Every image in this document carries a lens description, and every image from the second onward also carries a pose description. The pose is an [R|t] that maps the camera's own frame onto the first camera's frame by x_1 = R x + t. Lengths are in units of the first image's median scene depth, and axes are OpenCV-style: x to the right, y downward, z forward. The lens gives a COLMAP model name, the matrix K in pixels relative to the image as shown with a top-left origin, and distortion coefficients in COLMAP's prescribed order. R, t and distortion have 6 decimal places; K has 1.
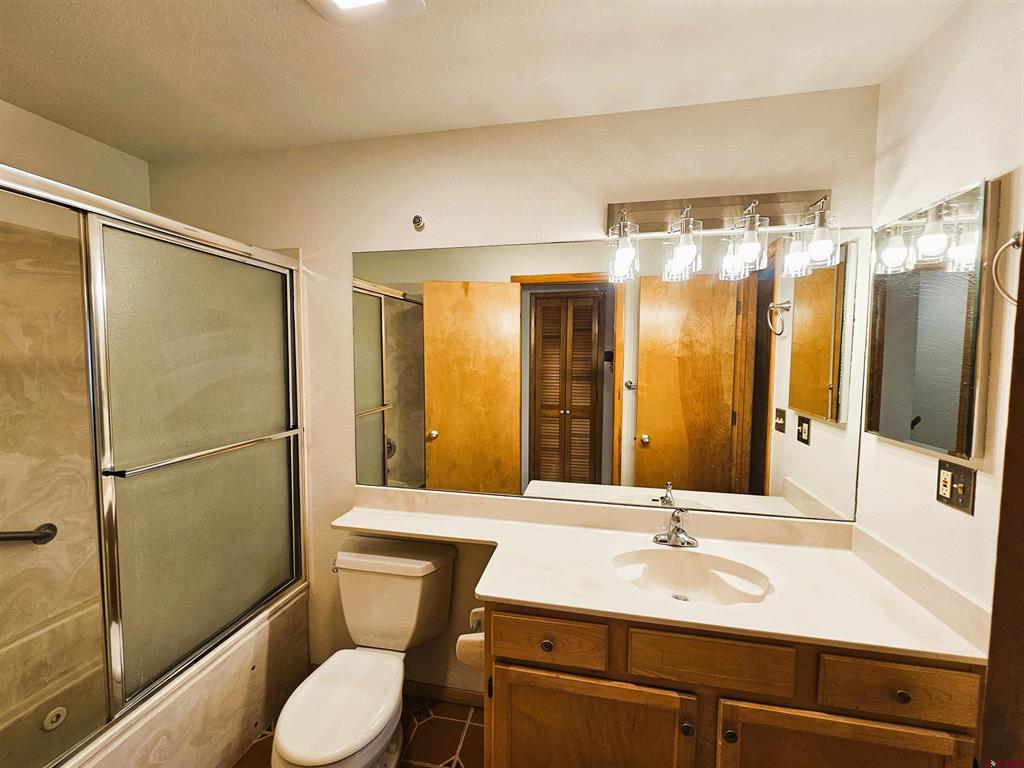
lens RADIAL K [[422.6, 0, 488.1], [0, 422.6, 374.7], [0, 0, 1]] dist [0.000447, 0.000406]
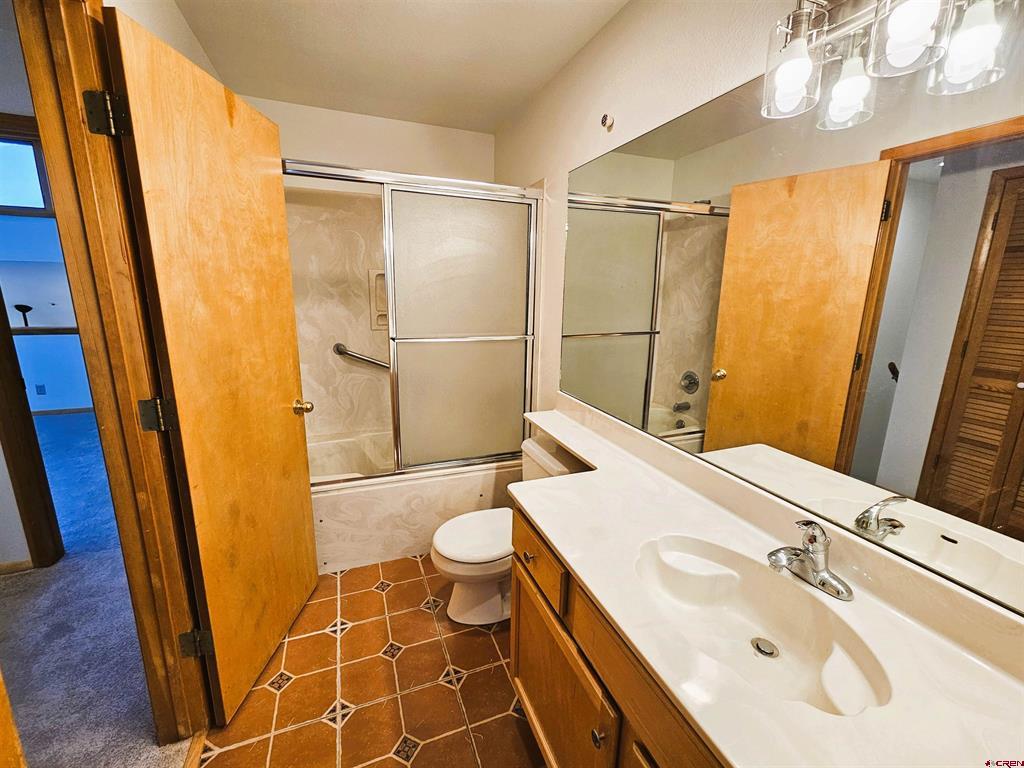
lens RADIAL K [[422.6, 0, 516.5], [0, 422.6, 377.8], [0, 0, 1]] dist [0.000447, 0.000406]
pose [[0.551853, 0.176308, -0.815091, 0.344390], [-0.055364, 0.982986, 0.175141, 0.022325], [0.832102, -0.051525, 0.552225, 0.181069]]
